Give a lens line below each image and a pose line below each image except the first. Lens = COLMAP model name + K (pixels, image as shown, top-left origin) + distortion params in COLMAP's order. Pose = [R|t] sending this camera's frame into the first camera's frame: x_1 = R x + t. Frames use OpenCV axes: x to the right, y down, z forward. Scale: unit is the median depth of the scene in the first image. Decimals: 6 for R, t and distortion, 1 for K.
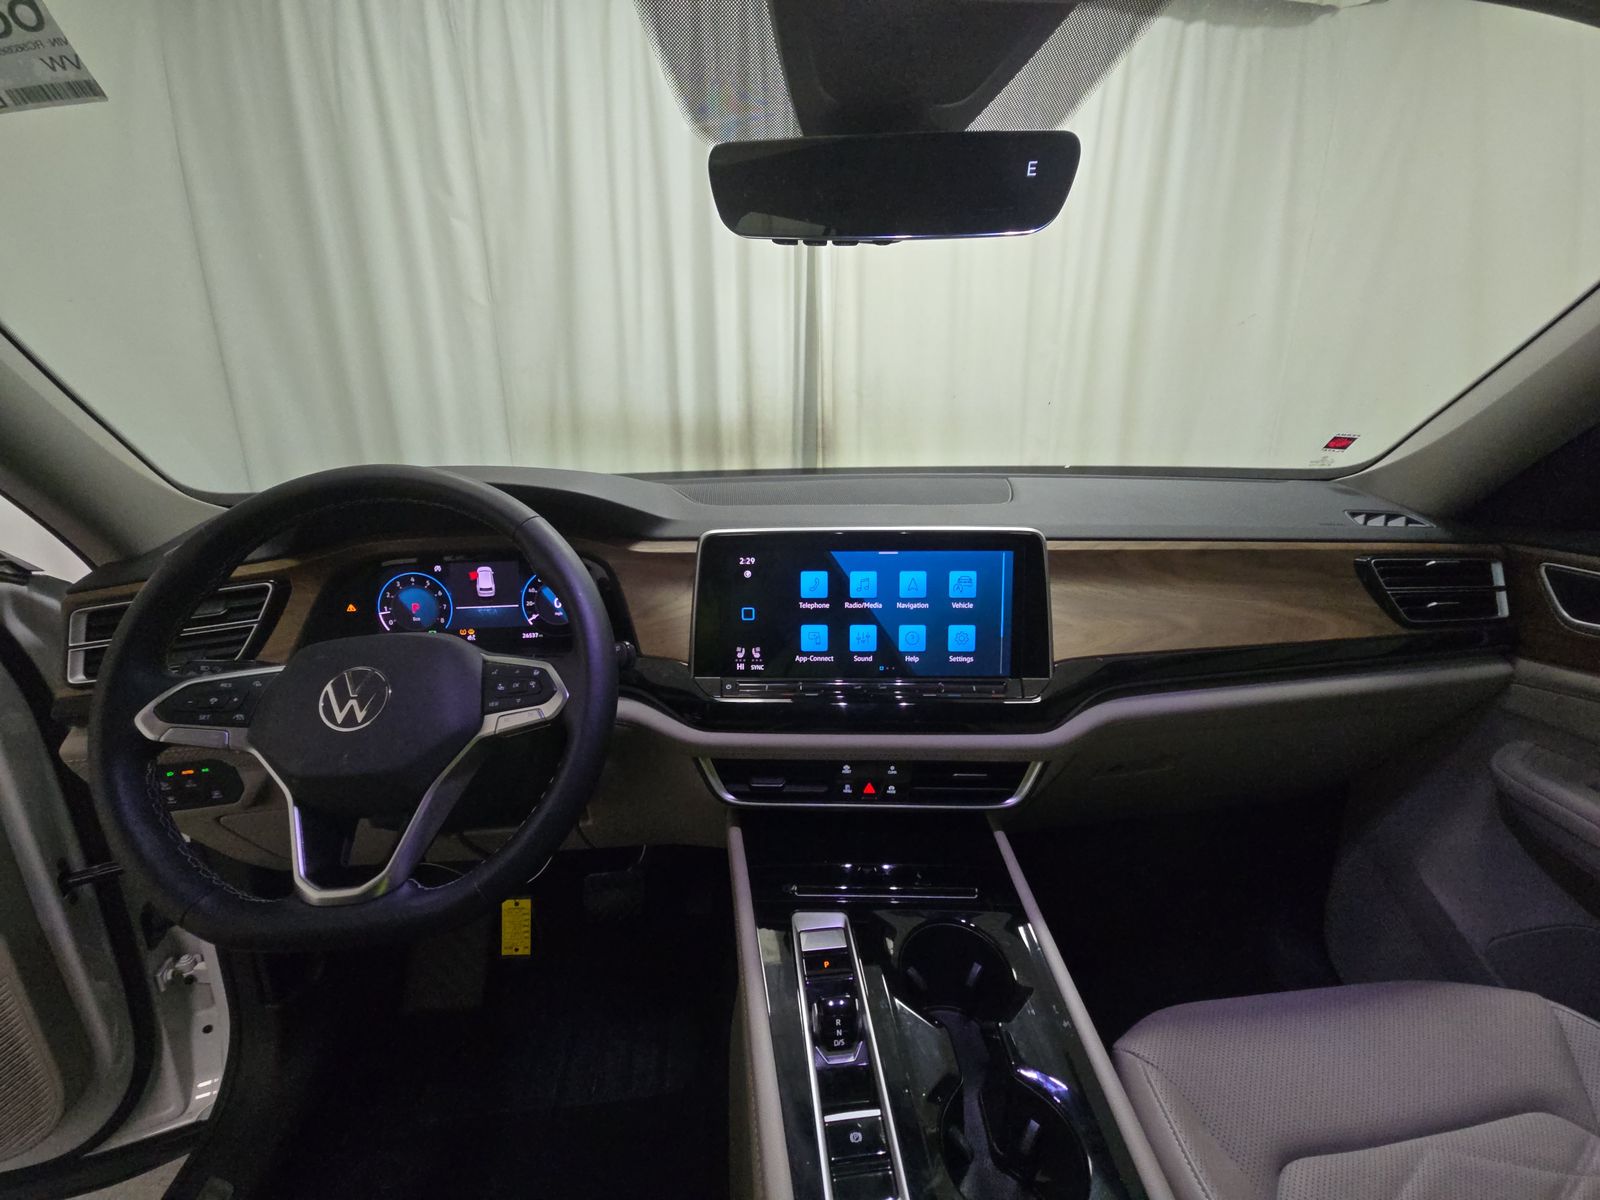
lens RADIAL K [[642.5, 0, 804.4], [0, 642.5, 600.4], [0, 0, 1]] dist [-0.018552, -0.000397]
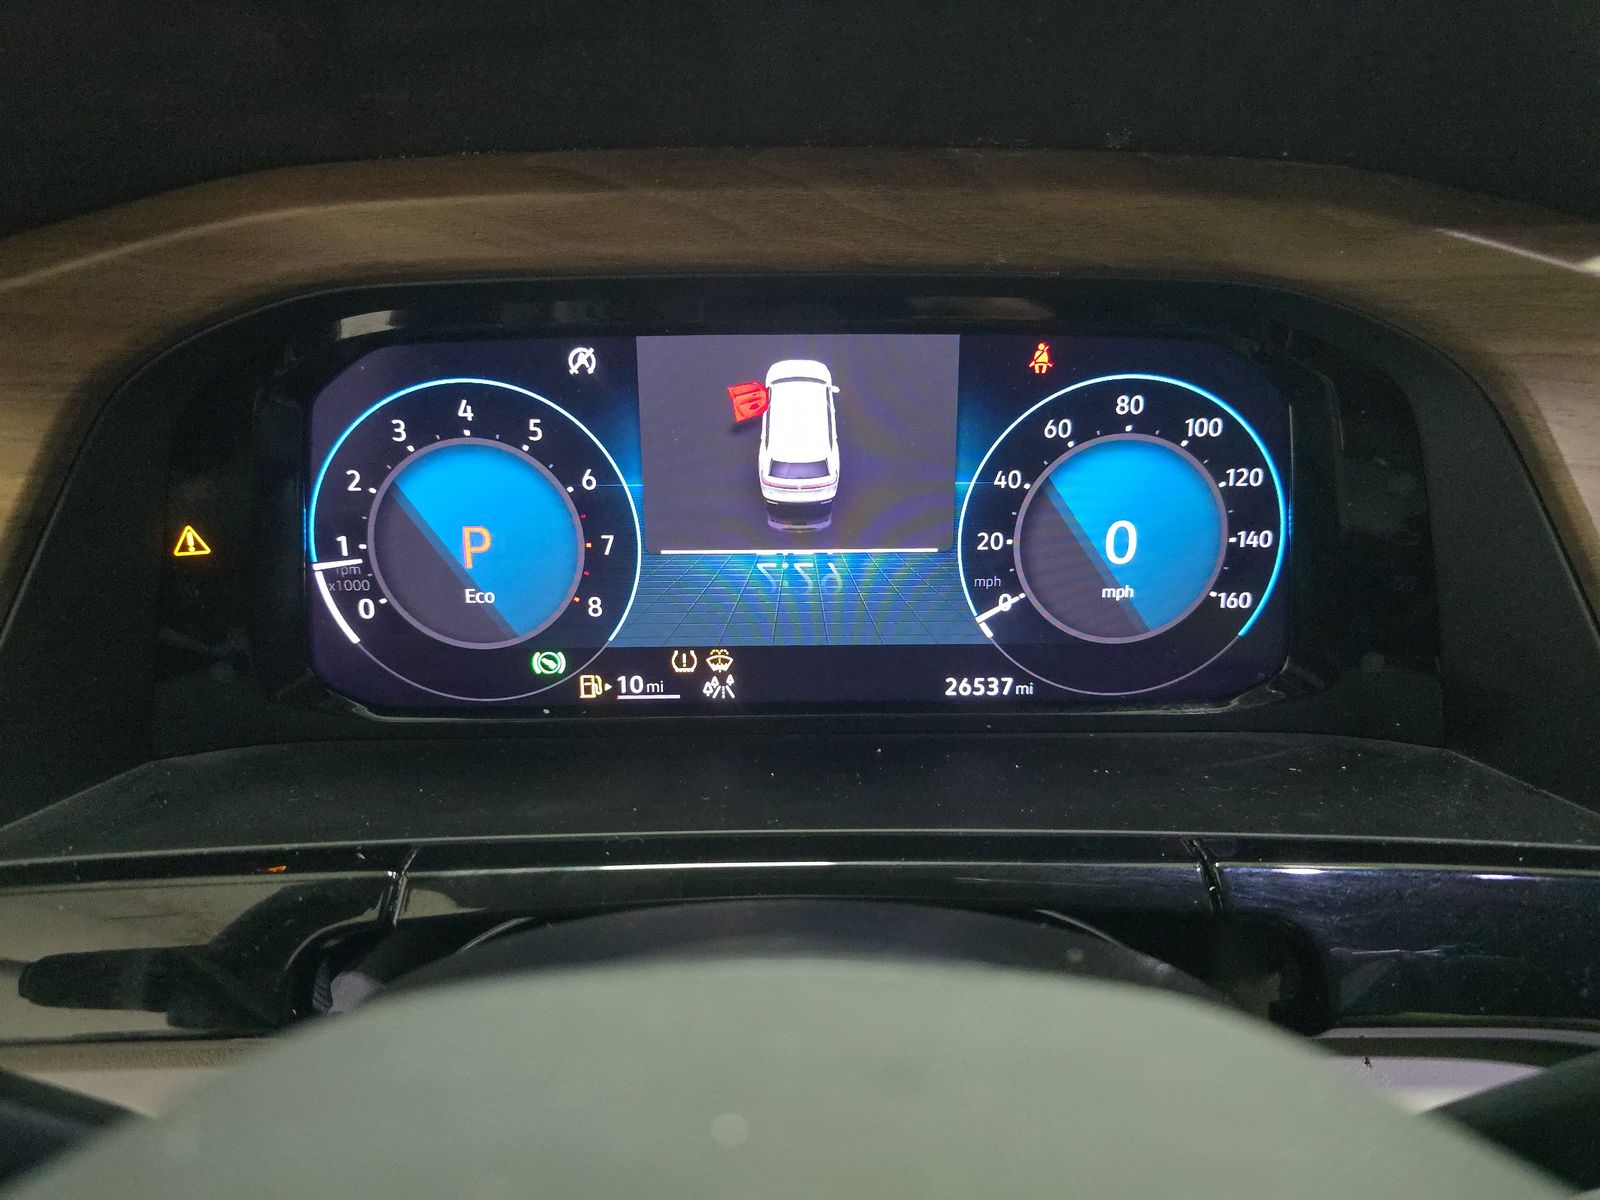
lens RADIAL K [[1085.9, 0, 795.4], [0, 1085.9, 590.8], [0, 0, 1]] dist [0.000091, -0.007348]
pose [[0.995065, 0.041518, -0.090123, -0.471259], [-0.030995, 0.992862, 0.115171, -0.018788], [0.094262, -0.111810, 0.989249, 0.650373]]
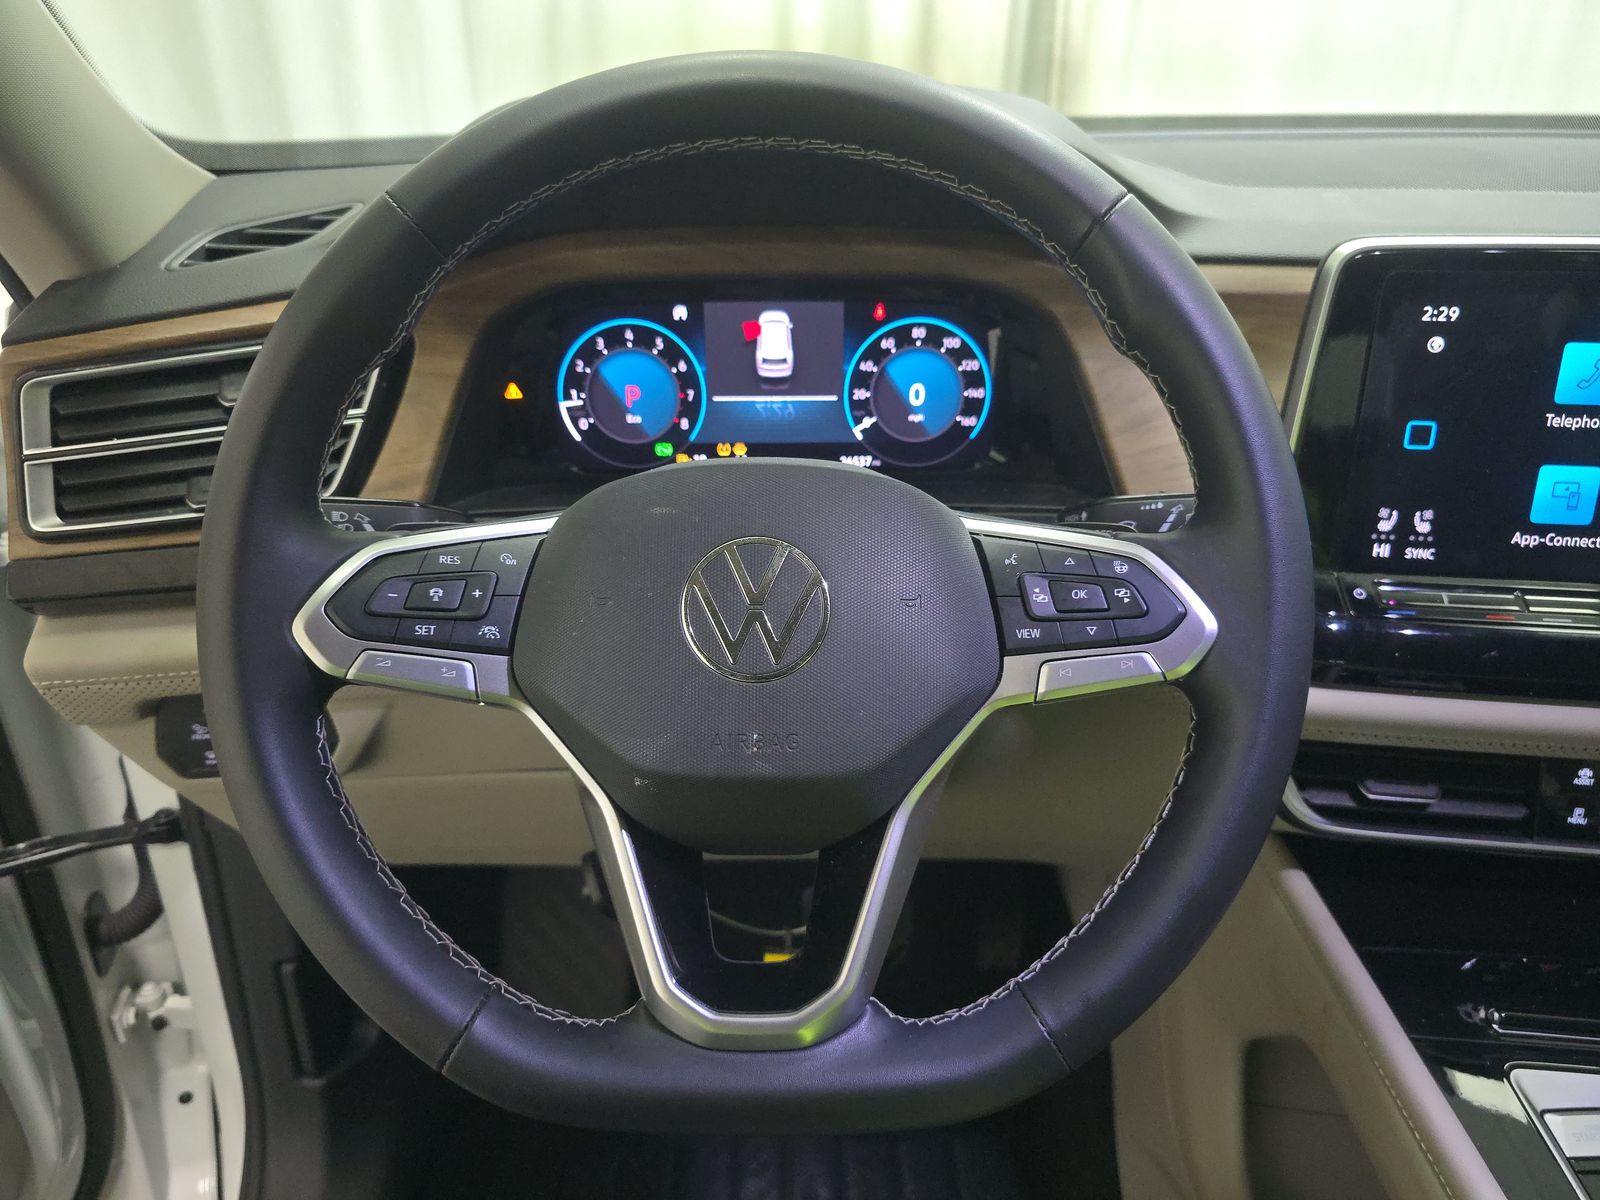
lens RADIAL K [[1085.9, 0, 801.8], [0, 1085.9, 603.4], [0, 0, 1]] dist [0.000091, -0.007348]
pose [[0.994735, 0.050444, -0.089211, -0.400988], [-0.032723, 0.981244, 0.189974, 0.005674], [0.097121, -0.186055, 0.977728, 0.175153]]
